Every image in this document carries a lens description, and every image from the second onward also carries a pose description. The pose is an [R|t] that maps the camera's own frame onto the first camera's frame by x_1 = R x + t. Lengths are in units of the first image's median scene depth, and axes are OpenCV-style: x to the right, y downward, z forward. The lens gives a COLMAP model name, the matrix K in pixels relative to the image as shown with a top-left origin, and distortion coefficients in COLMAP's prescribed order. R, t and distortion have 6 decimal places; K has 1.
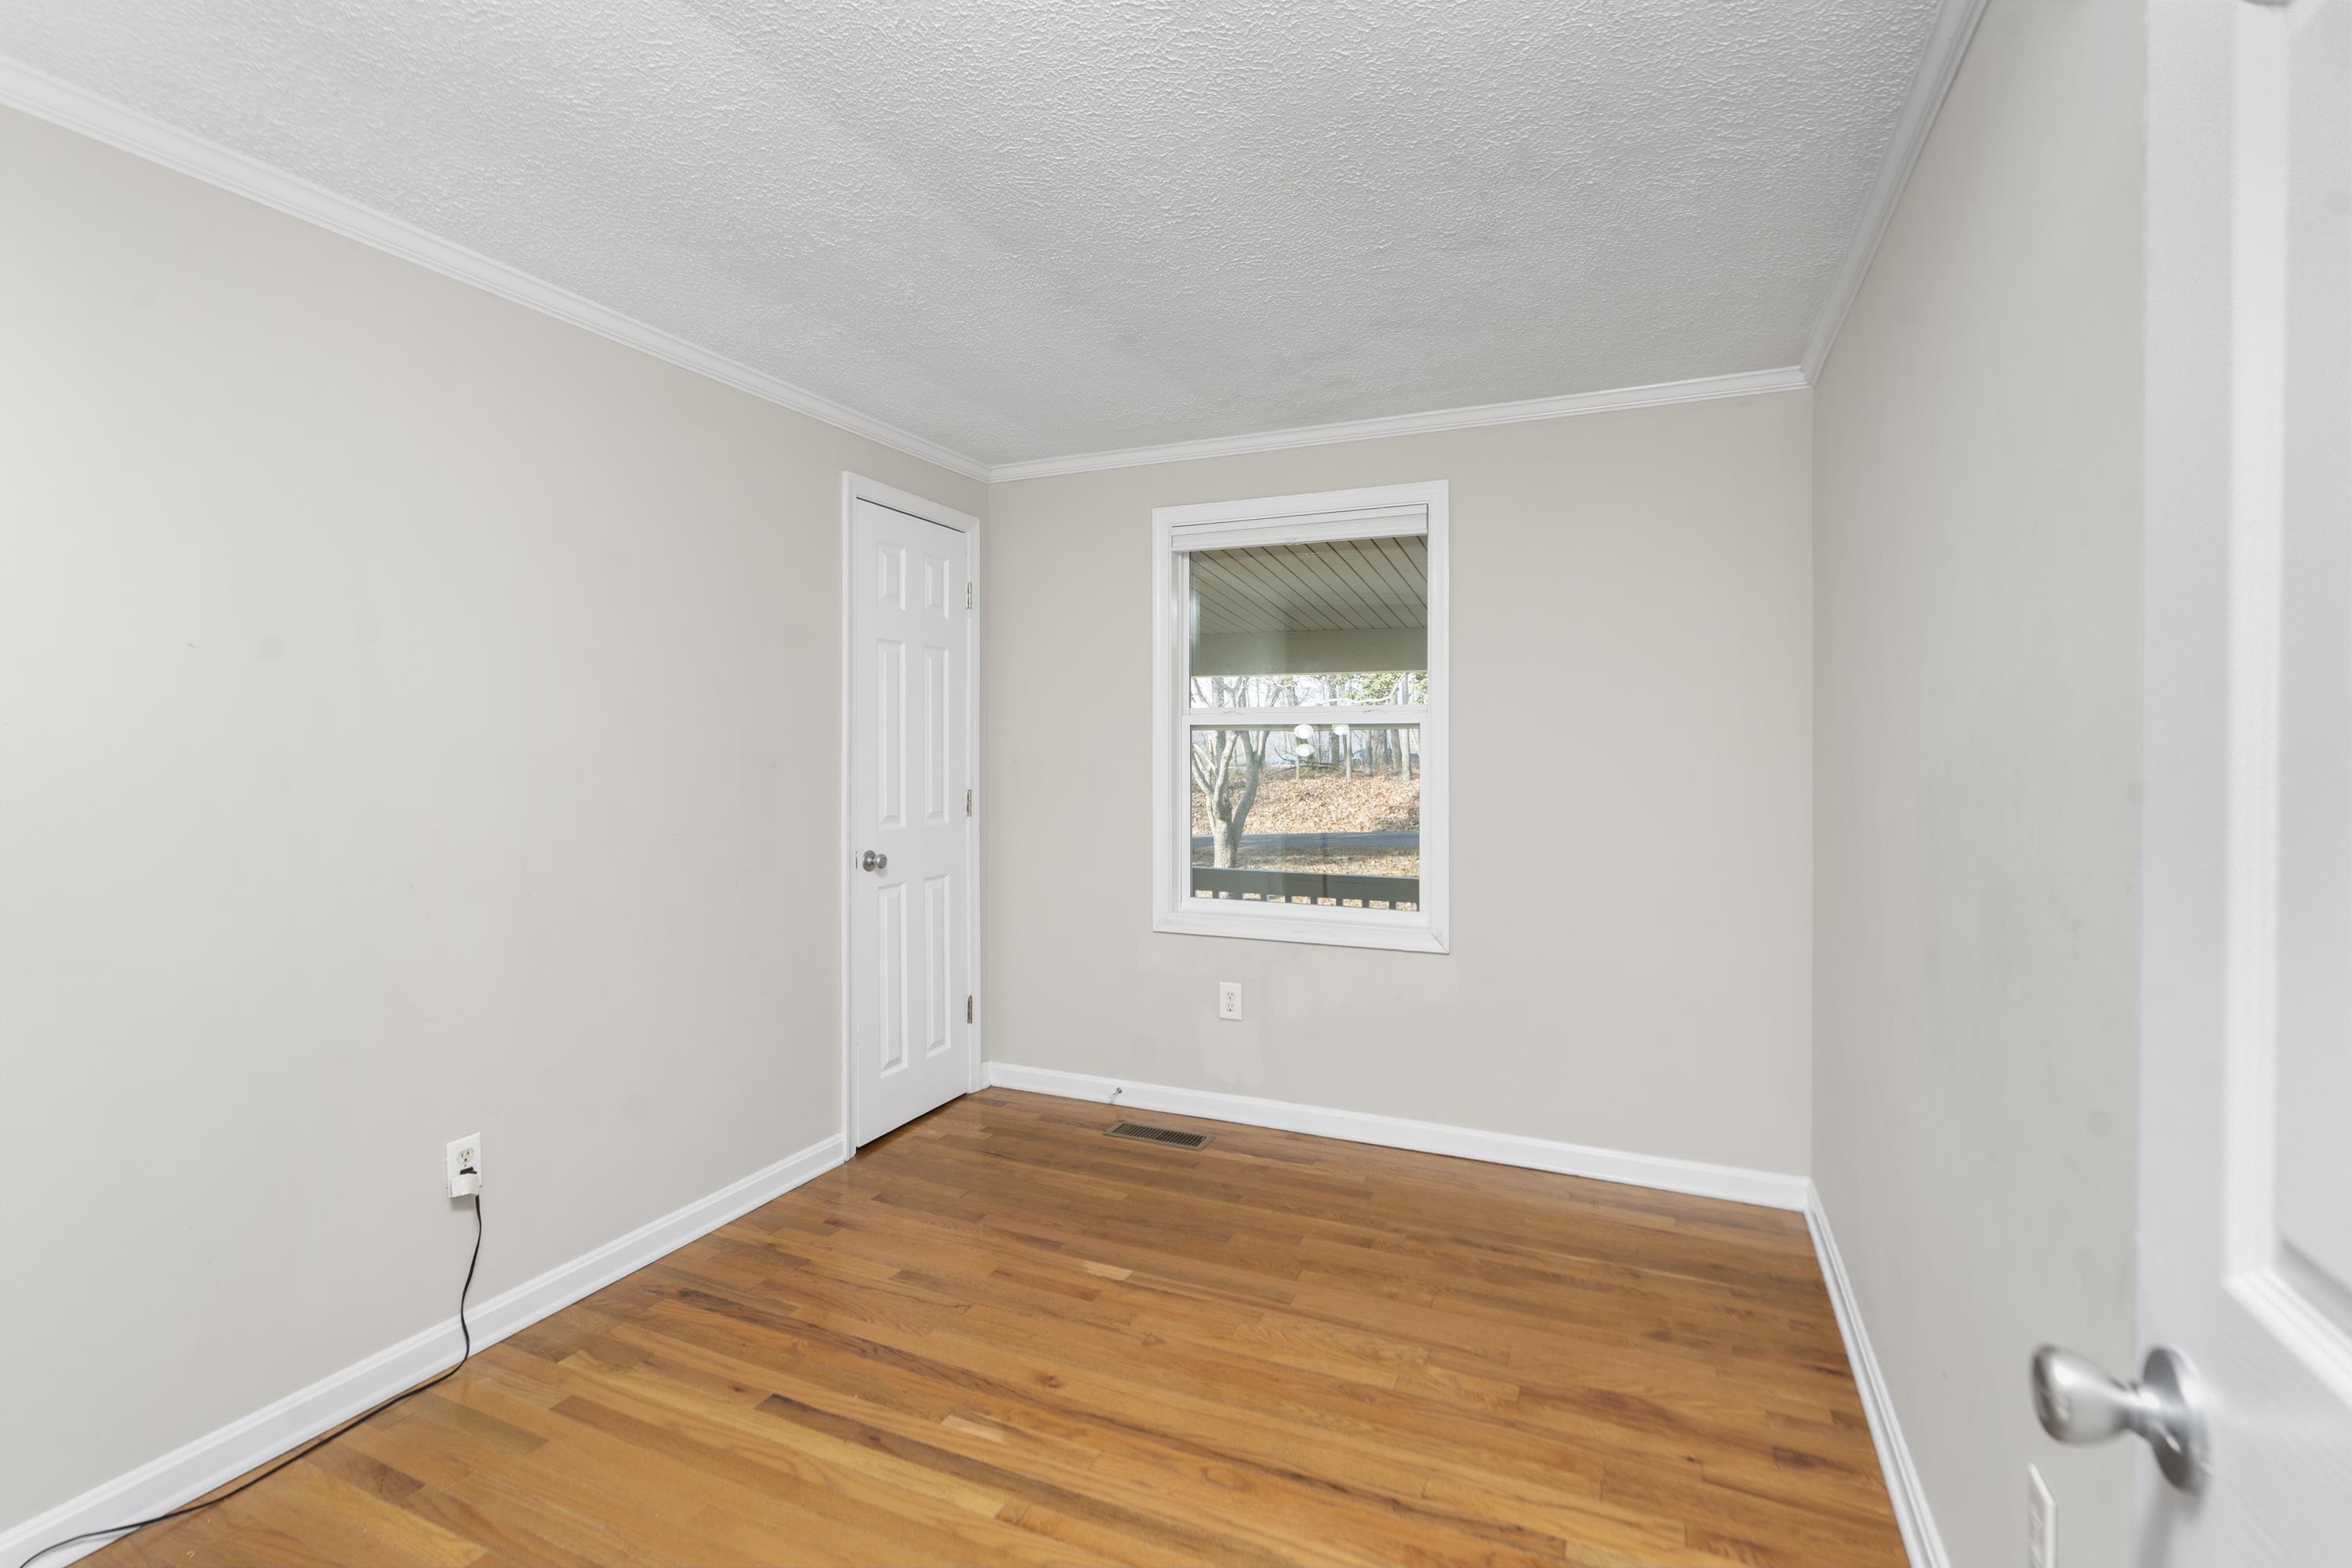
lens RADIAL K [[1087.0, 0, 1171.3], [0, 1087.0, 773.3], [0, 0, 1]] dist [-0.002596, -0.000668]
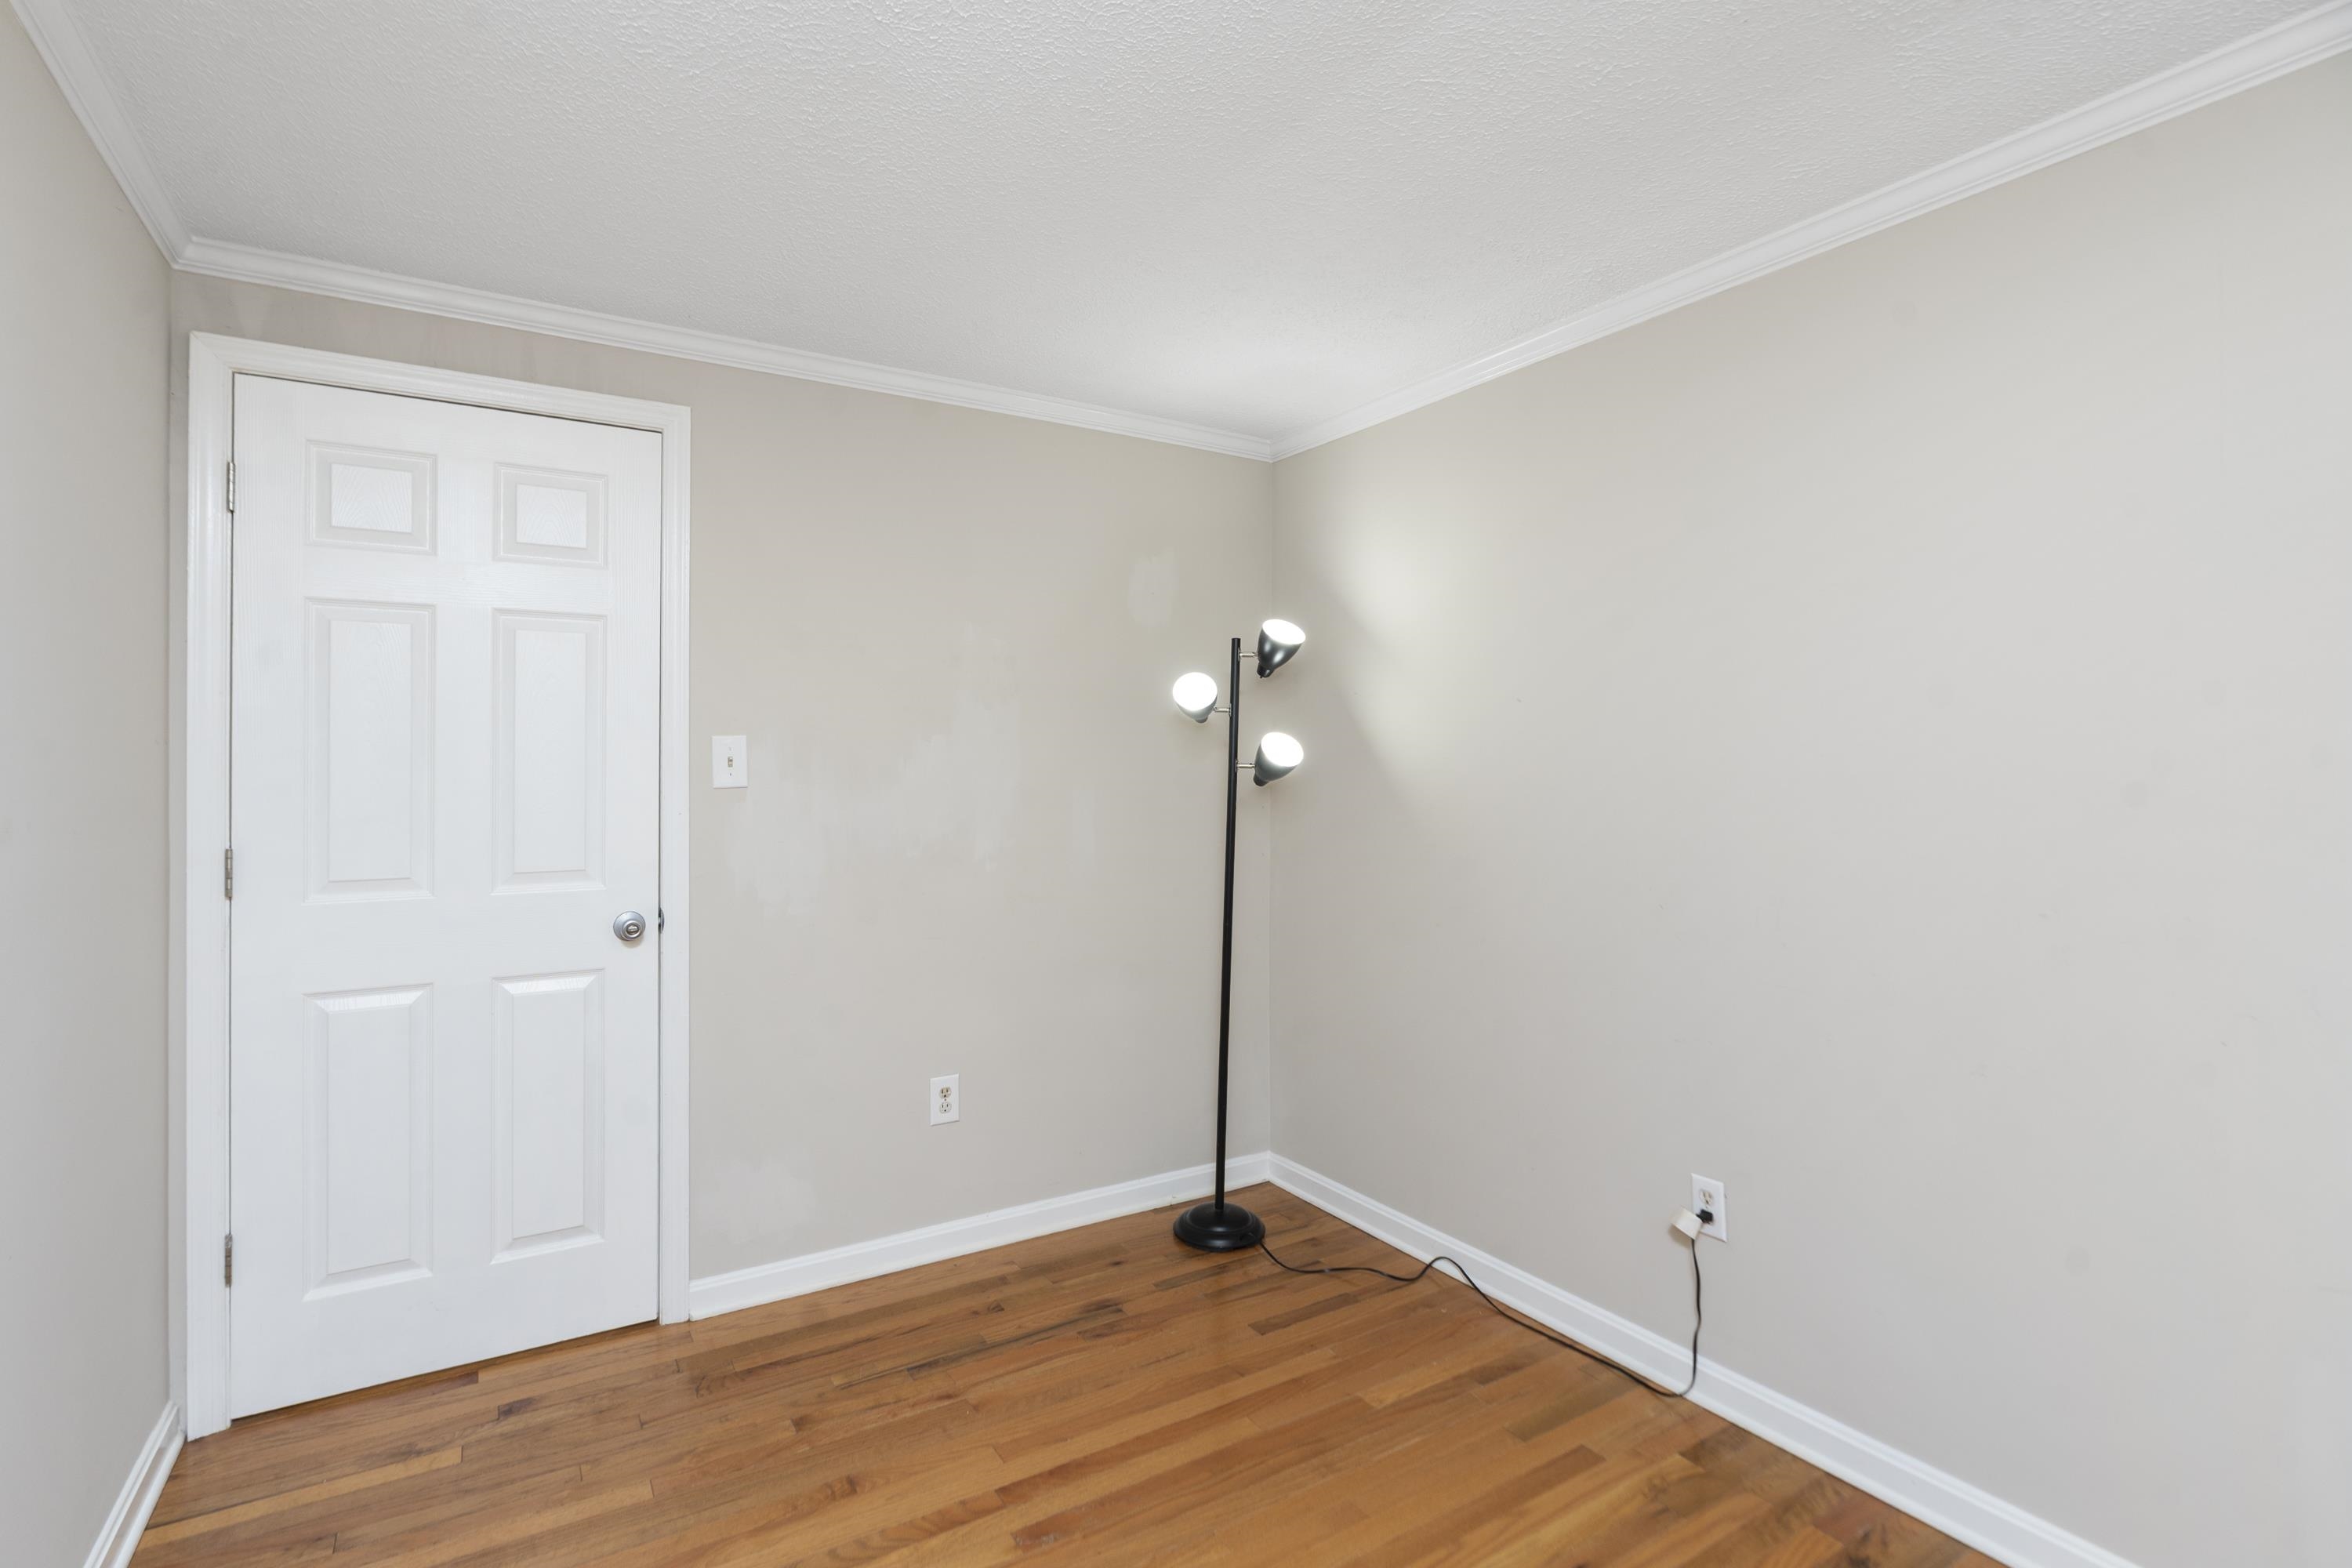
lens RADIAL K [[1087.0, 0, 1174.0], [0, 1087.0, 780.3], [0, 0, 1]] dist [-0.002596, -0.000668]
pose [[-0.556897, 0.002653, -0.830578, 0.460417], [-0.024254, 0.999517, 0.019454, -0.037772], [0.830228, 0.030979, -0.556563, 1.203695]]
